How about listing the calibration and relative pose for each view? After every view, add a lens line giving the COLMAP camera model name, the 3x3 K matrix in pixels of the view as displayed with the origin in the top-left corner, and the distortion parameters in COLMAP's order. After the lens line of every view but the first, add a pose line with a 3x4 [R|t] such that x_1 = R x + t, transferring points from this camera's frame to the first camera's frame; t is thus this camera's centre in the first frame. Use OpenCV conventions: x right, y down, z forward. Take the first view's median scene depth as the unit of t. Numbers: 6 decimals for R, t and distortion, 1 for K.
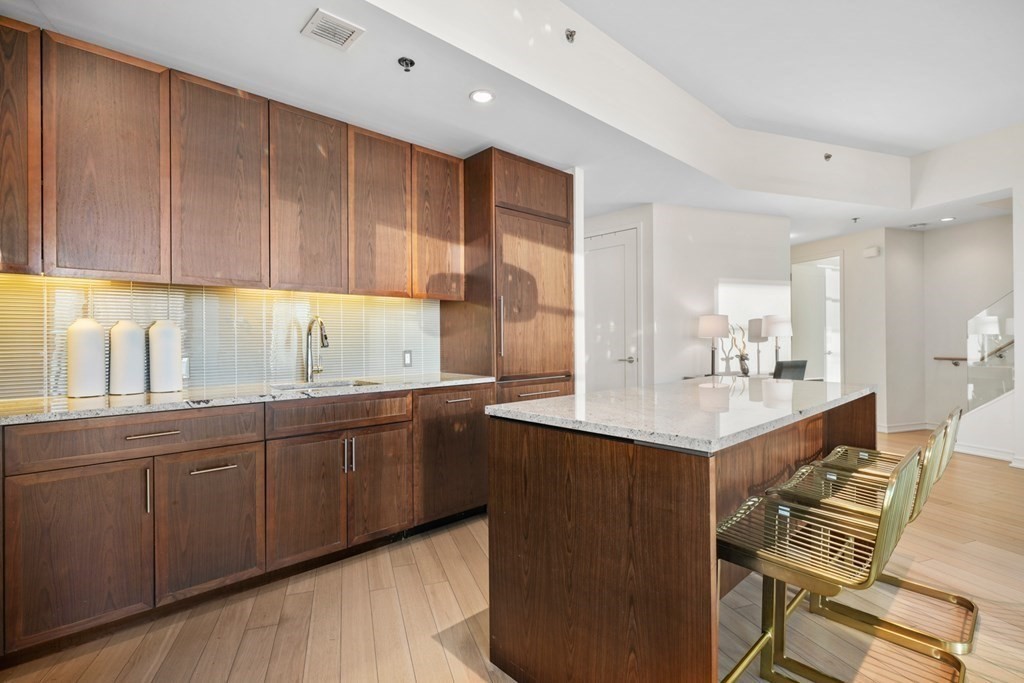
lens RADIAL K [[473.6, 0, 511.3], [0, 473.6, 340.0], [0, 0, 1]] dist [-0.001590, -0.000185]
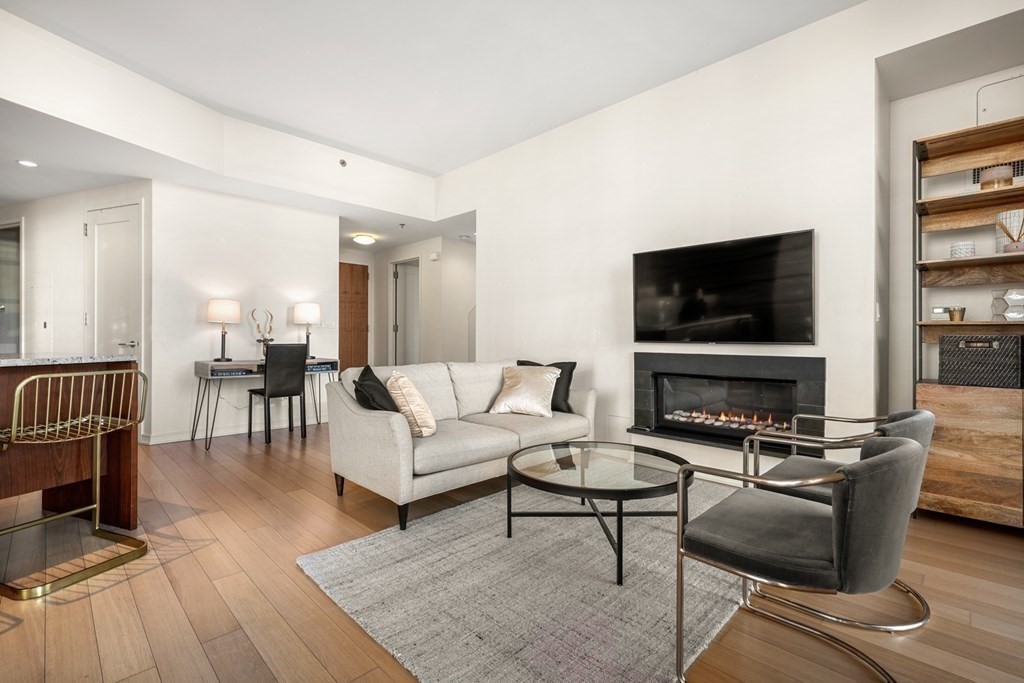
lens RADIAL K [[458.3, 0, 514.4], [0, 458.3, 338.8], [0, 0, 1]] dist [0.002619, 0.000239]
pose [[0.897038, 0.008727, 0.441868, 0.604464], [-0.010546, 0.999943, 0.001661, 0.025459], [-0.441828, -0.006150, 0.897079, -0.169942]]
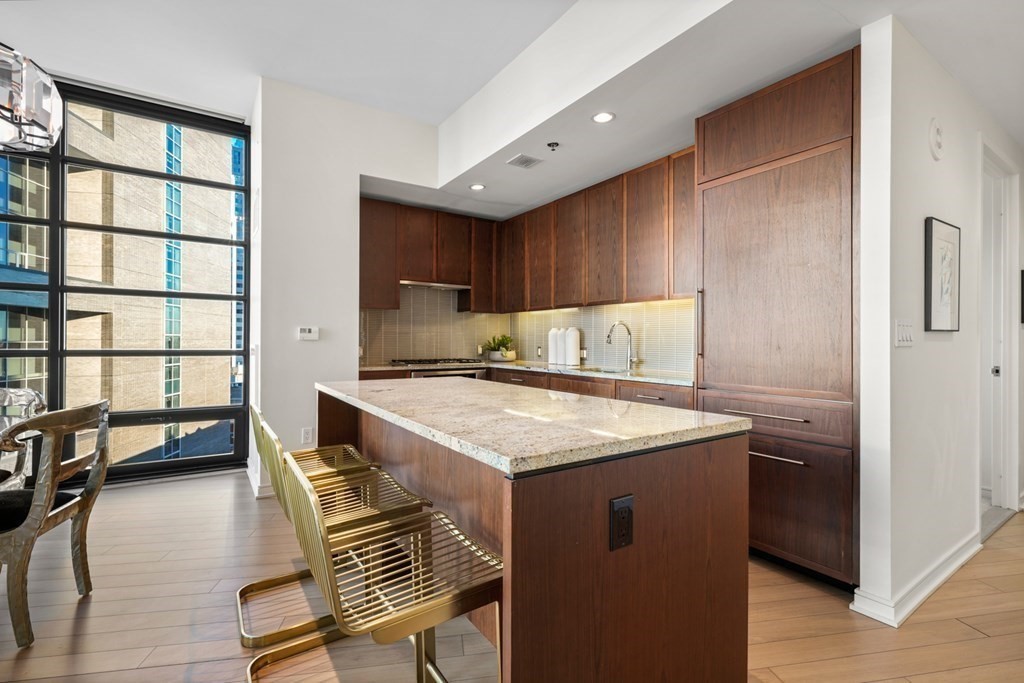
lens RADIAL K [[462.3, 0, 514.4], [0, 462.3, 340.4], [0, 0, 1]] dist [-0.012006, -0.000032]
pose [[-0.158754, 0.007762, -0.987288, 0.637252], [-0.002179, 0.999964, 0.008212, -0.004176], [0.987316, 0.003455, -0.158731, 0.601813]]
